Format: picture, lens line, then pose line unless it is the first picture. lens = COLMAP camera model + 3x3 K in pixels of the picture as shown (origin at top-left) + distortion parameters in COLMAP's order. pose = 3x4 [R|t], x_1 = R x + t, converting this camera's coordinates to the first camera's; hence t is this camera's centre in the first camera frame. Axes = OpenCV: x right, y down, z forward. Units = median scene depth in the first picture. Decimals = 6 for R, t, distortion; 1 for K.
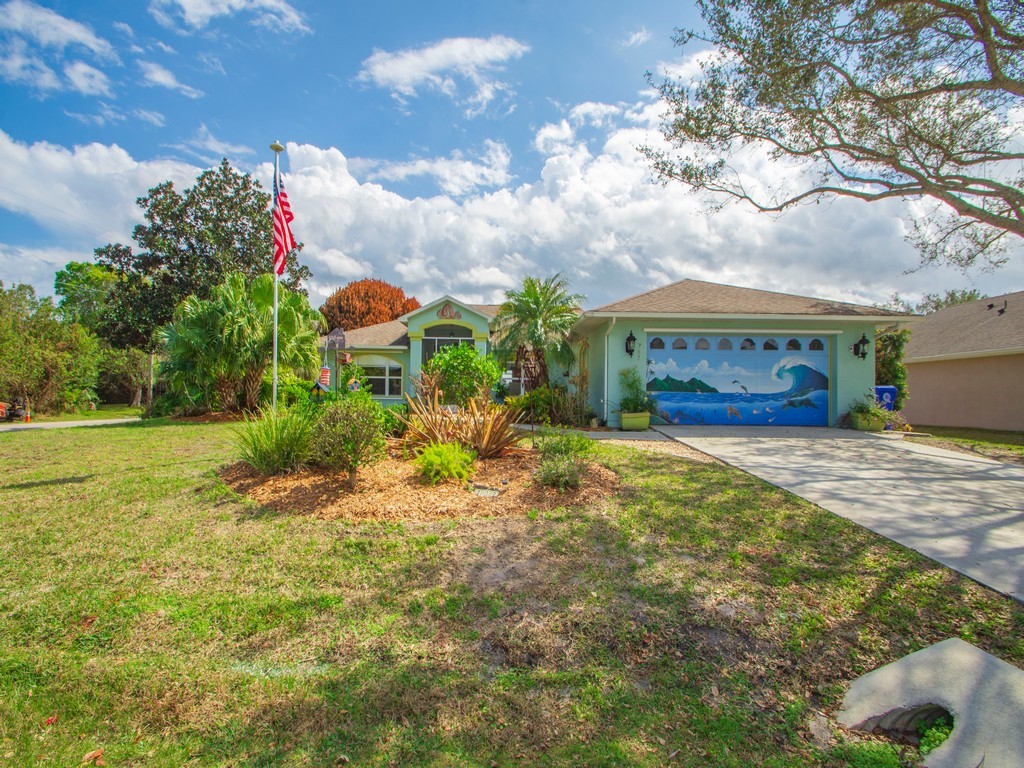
lens RADIAL K [[457.4, 0, 512.0], [0, 457.4, 388.5], [0, 0, 1]] dist [0.001862, 0.000707]
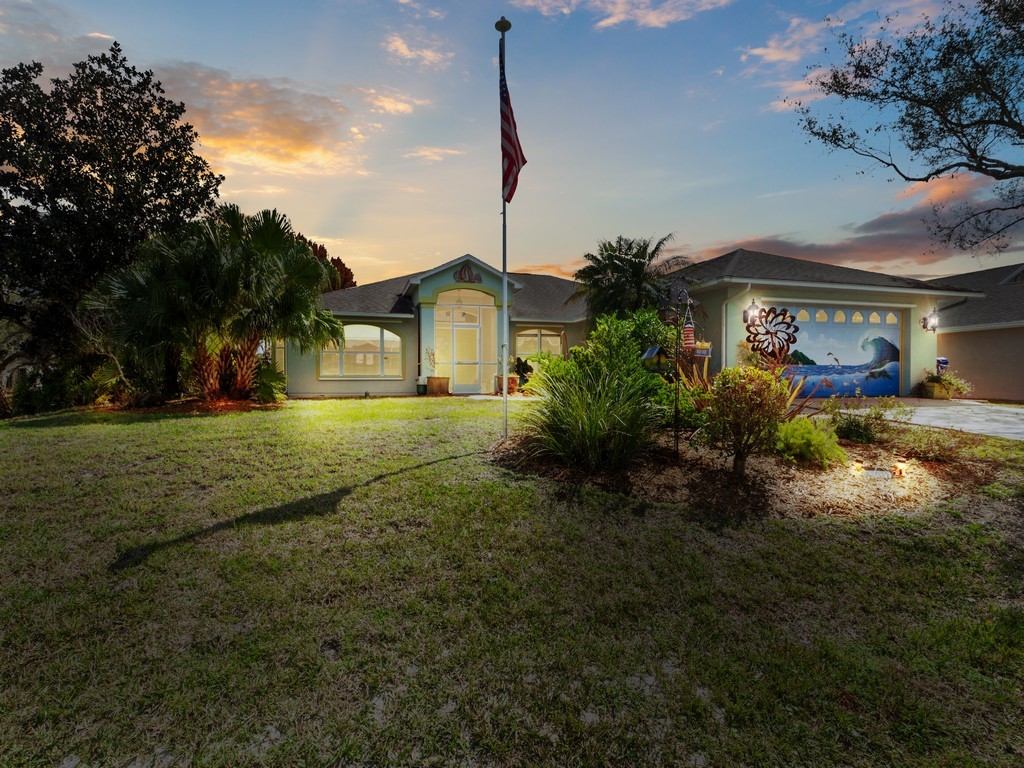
lens RADIAL K [[500.6, 0, 514.4], [0, 500.6, 378.9], [0, 0, 1]] dist [0.001634, 0.000420]
pose [[0.960619, -0.015994, 0.277407, -0.470036], [0.011063, 0.999752, 0.019331, 0.011277], [-0.277647, -0.015501, 0.960558, 0.146145]]
